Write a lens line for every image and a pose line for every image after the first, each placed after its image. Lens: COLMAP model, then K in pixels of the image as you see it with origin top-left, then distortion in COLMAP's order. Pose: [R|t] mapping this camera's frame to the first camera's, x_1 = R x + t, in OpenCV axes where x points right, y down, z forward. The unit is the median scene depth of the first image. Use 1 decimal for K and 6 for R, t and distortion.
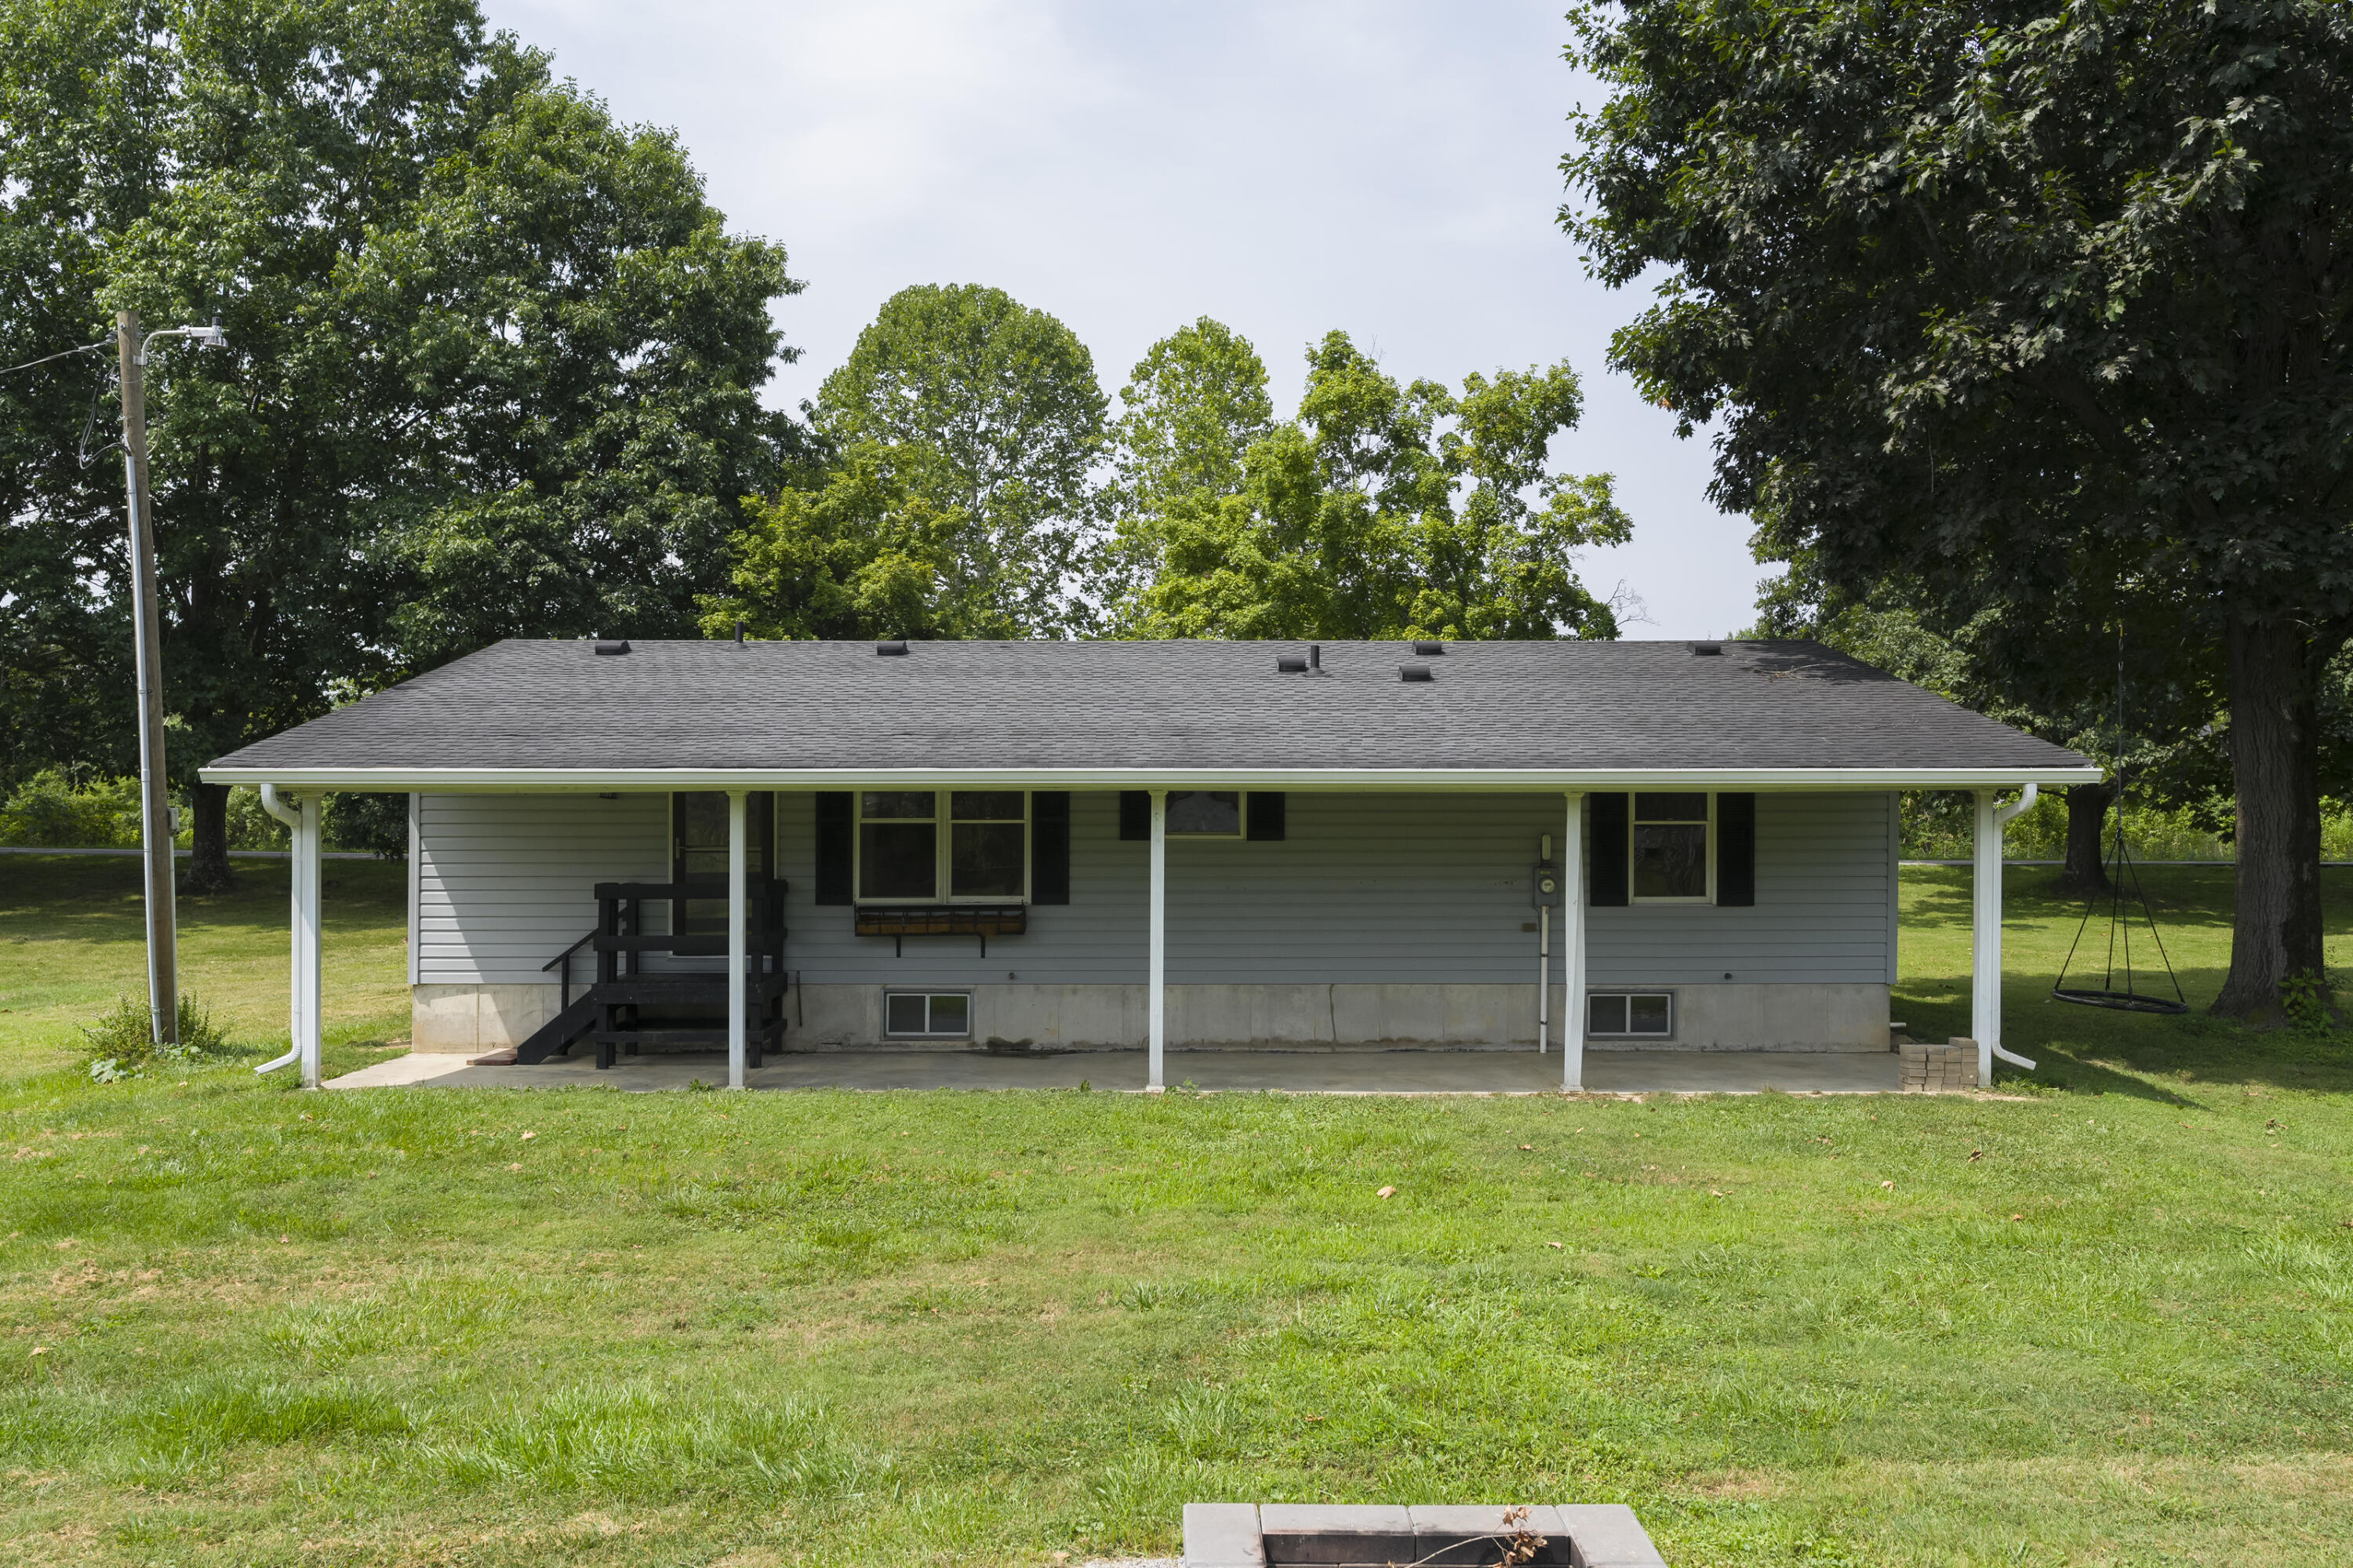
lens RADIAL K [[1871.1, 0, 1176.5], [0, 1871.1, 784.0], [0, 0, 1]] dist [0.032681, 0.002455]
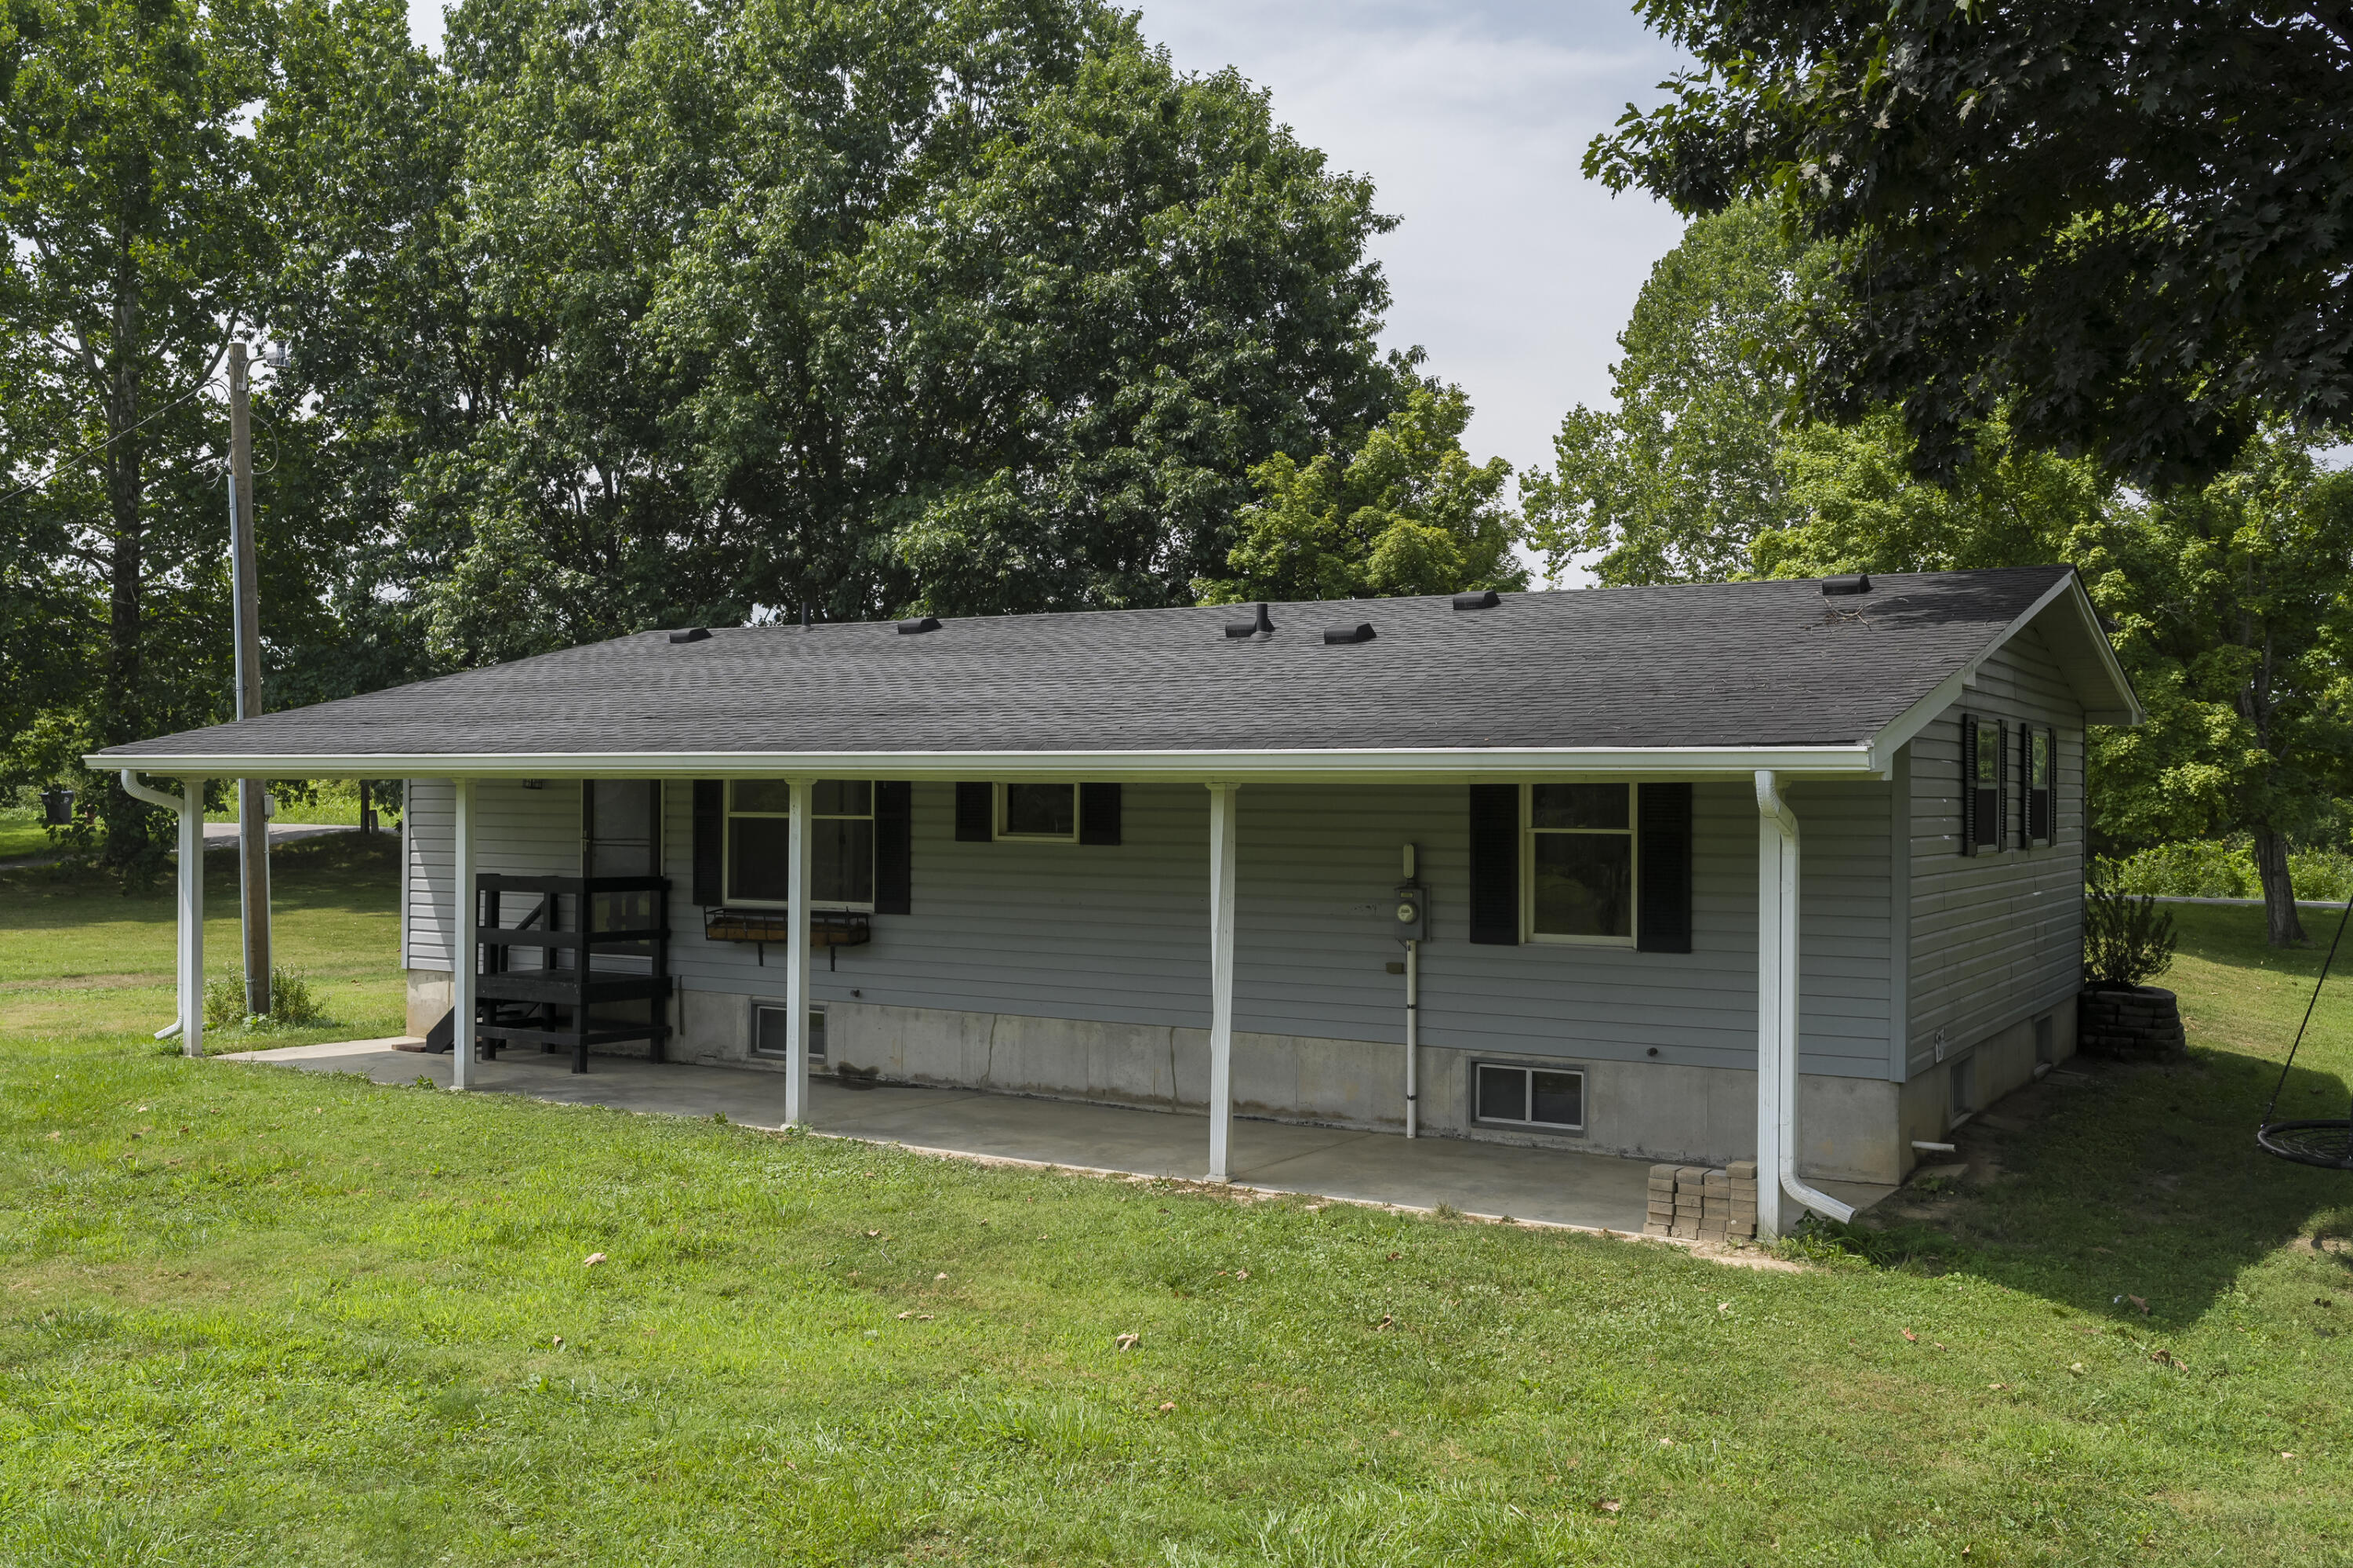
lens RADIAL K [[2137.2, 0, 1176.5], [0, 2137.2, 784.0], [0, 0, 1]] dist [0.043444, -0.000407]
pose [[0.848979, 0.004912, -0.528404, 0.564353], [-0.008898, 0.999948, -0.005001, 0.008226], [0.528351, 0.008948, 0.848979, 0.228495]]
